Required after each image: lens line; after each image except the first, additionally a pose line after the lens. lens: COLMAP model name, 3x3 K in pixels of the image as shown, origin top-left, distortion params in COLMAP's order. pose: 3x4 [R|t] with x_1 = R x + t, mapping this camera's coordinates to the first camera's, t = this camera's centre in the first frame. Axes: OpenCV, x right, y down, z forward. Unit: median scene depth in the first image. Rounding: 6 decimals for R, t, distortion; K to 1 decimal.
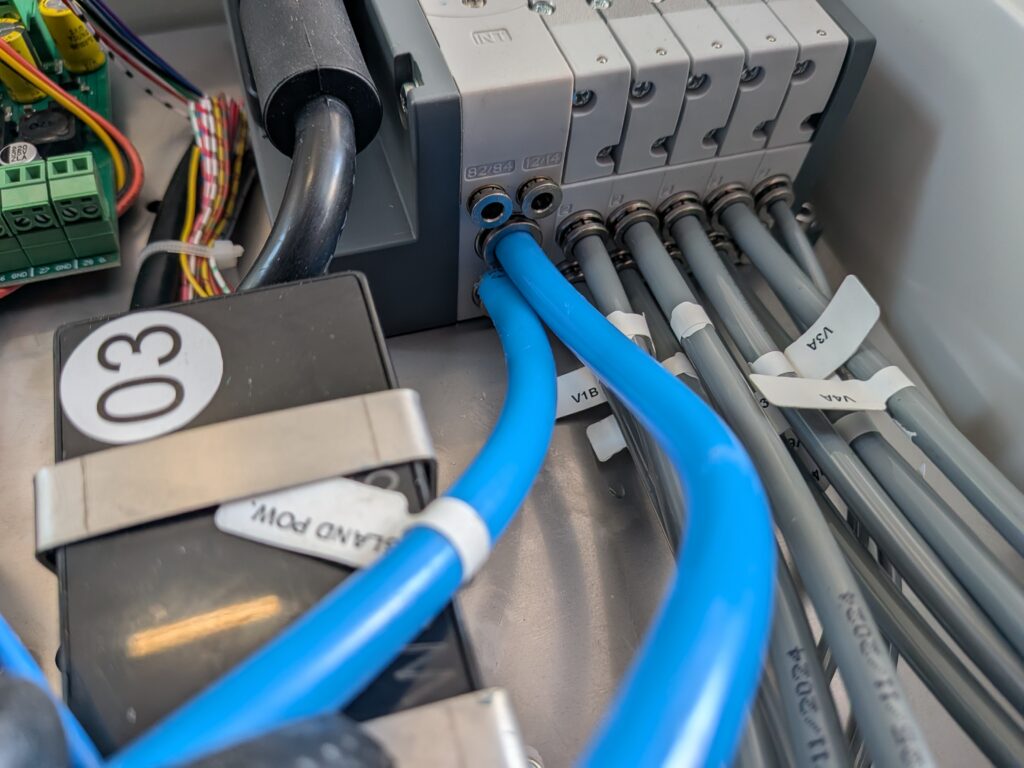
lens RADIAL K [[792.6, 0, 500.2], [0, 792.6, 398.0], [0, 0, 1]] dist [0.067212, -0.151425]
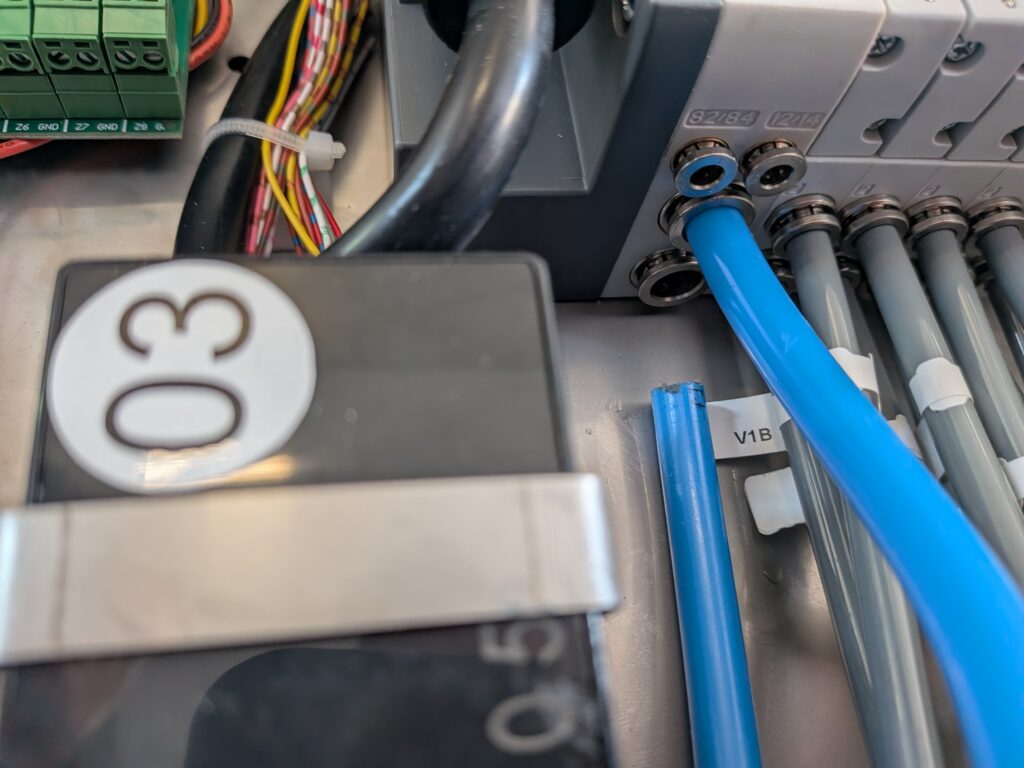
lens RADIAL K [[775.8, 0, 512.0], [0, 775.8, 384.0], [0, 0, 1]] dist [0.000712, -0.048133]
pose [[0.979255, 0.202629, -0.000927, -0.129423], [-0.201070, 0.972265, 0.119462, -0.094965], [0.025108, -0.116797, 0.992838, 0.269242]]
